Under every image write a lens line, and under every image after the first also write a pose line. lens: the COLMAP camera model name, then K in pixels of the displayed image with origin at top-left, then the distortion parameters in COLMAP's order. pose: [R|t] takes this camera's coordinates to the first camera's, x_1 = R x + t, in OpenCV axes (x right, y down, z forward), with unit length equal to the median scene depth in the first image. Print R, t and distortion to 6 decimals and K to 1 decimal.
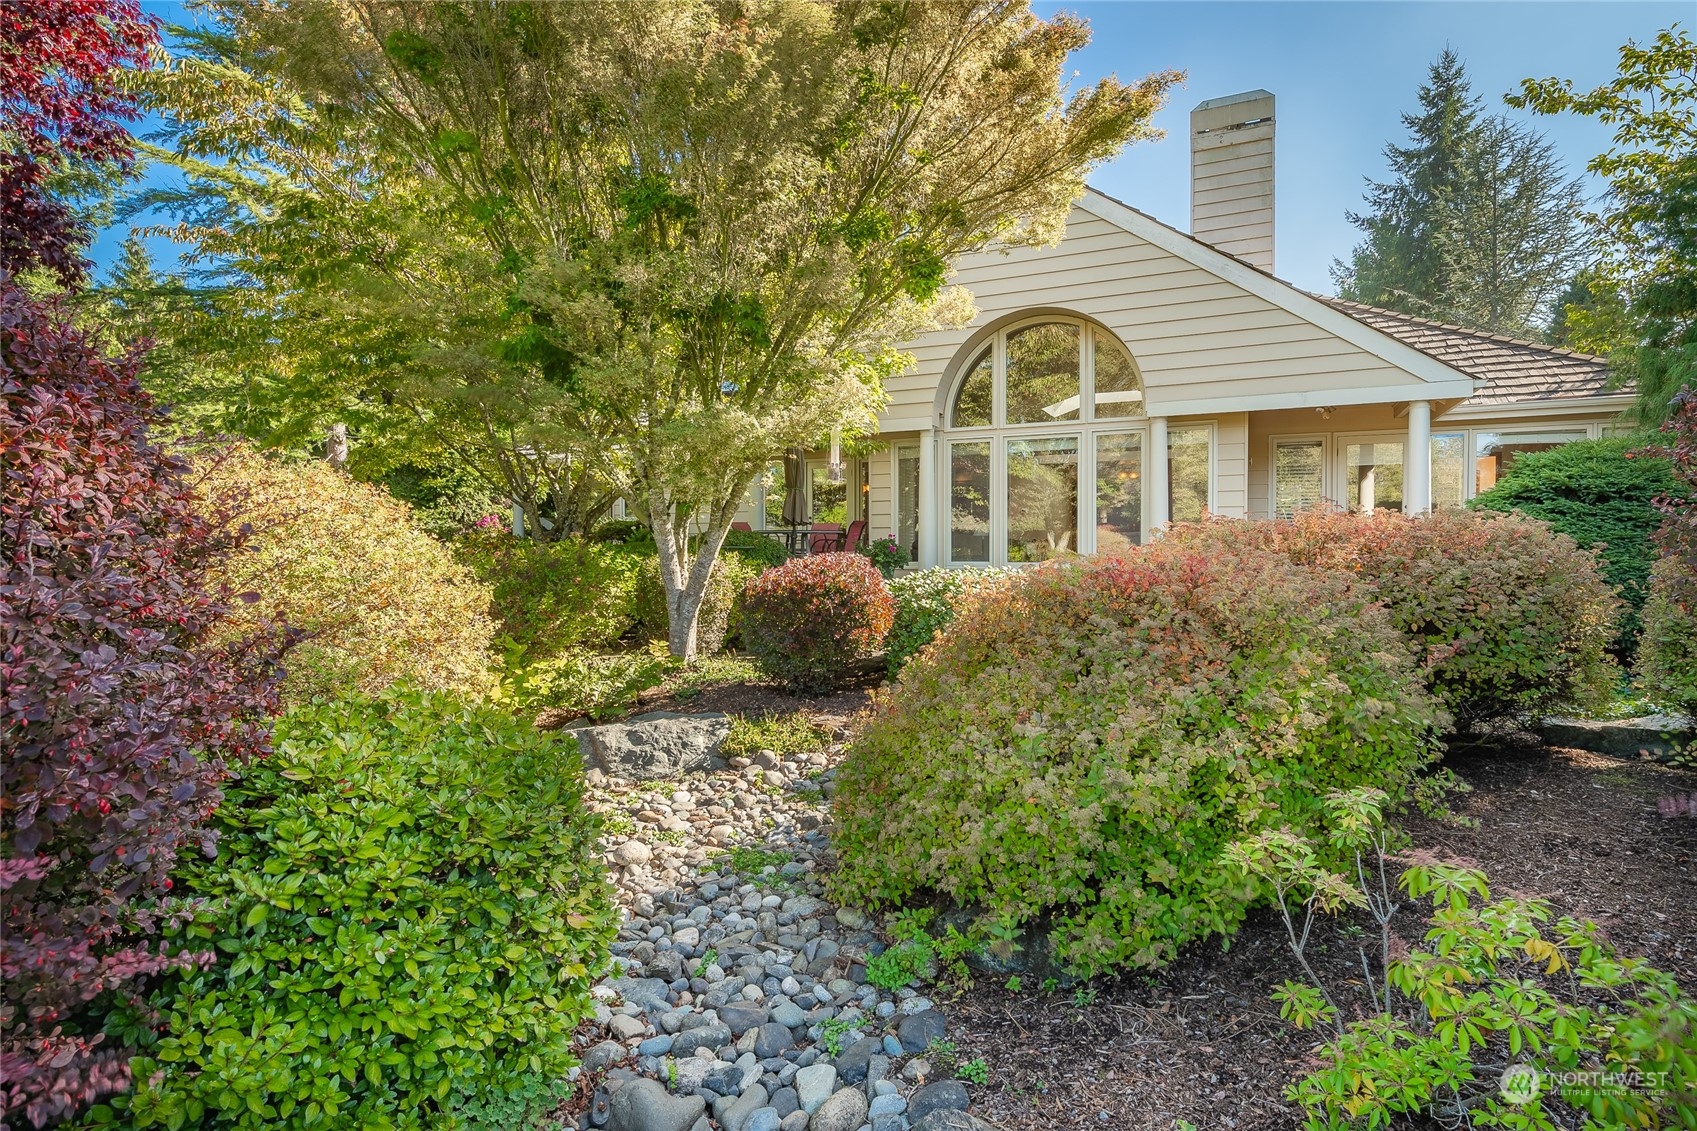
lens RADIAL K [[871.8, 0, 846.6], [0, 871.8, 566.6], [0, 0, 1]] dist [0.001627, 0.000402]
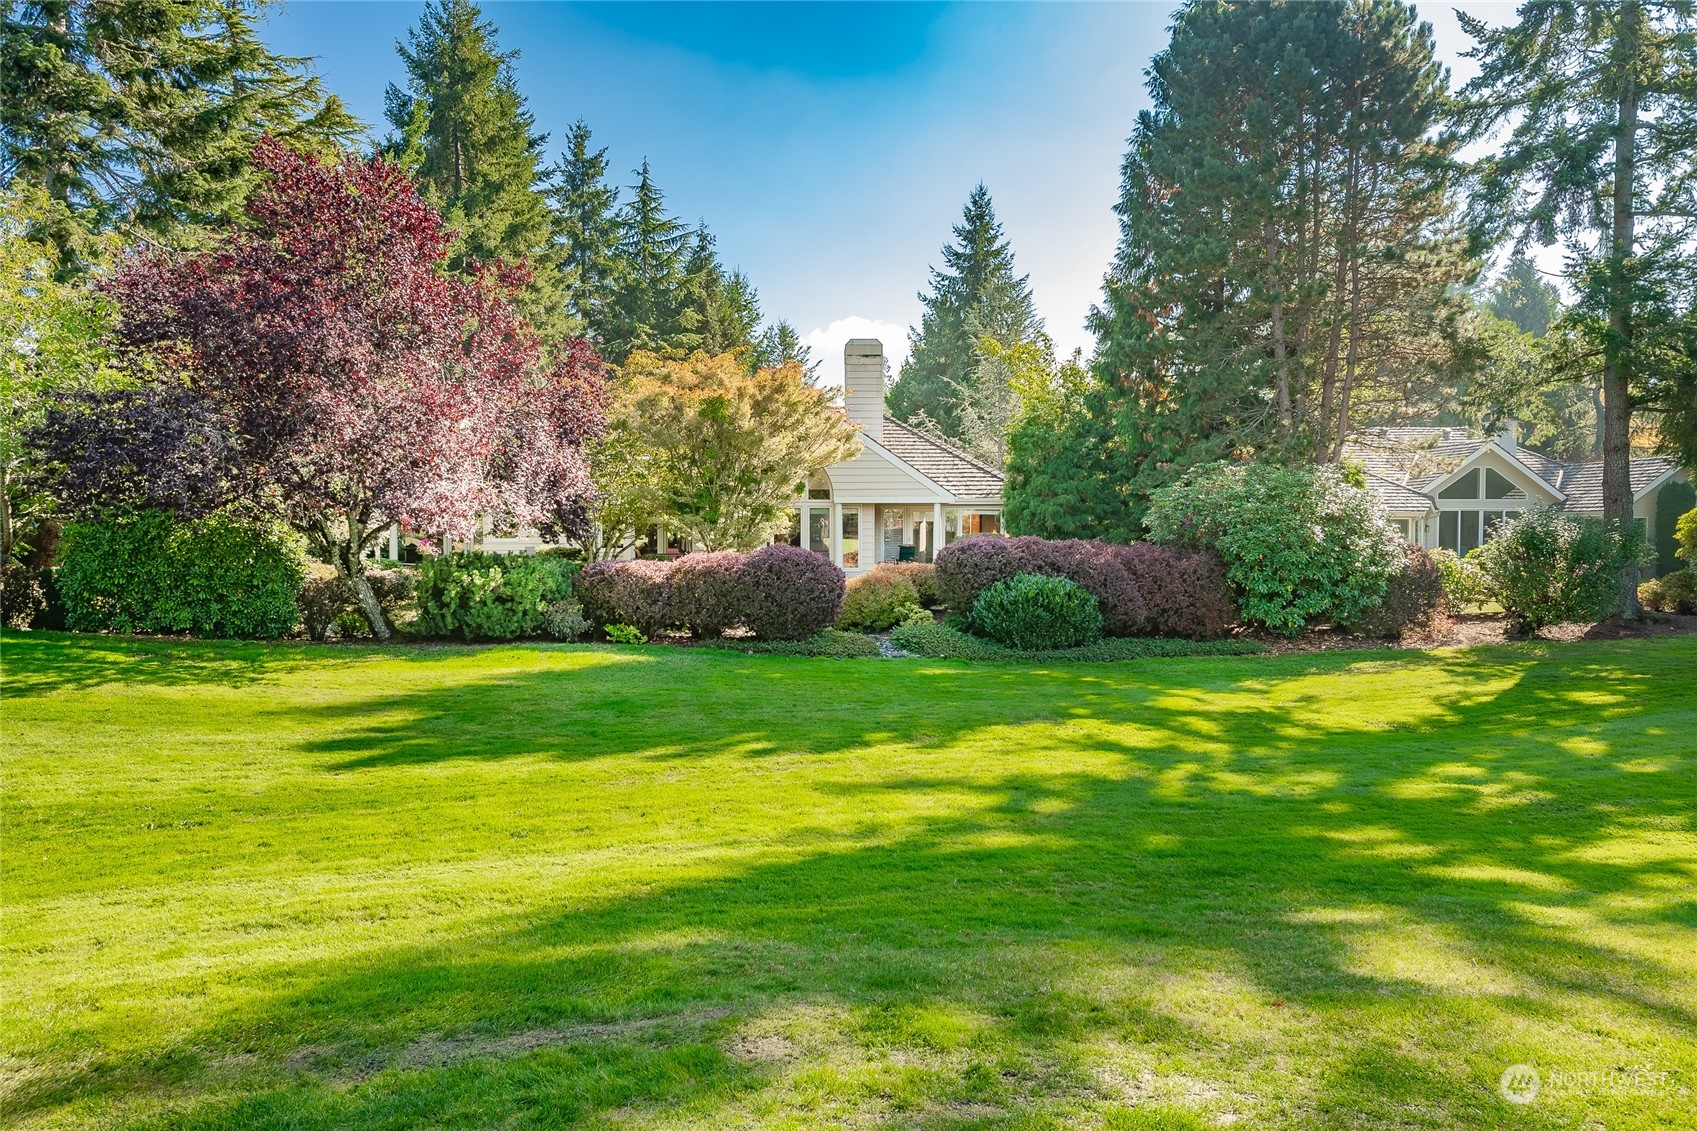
lens RADIAL K [[1174.3, 0, 848.8], [0, 1174.3, 563.1], [0, 0, 1]] dist [-0.000152, -0.000019]
pose [[0.898499, -0.007604, 0.438909, -0.315326], [0.002959, 0.999932, 0.011265, -0.016067], [-0.438965, -0.008823, 0.898461, -0.574132]]
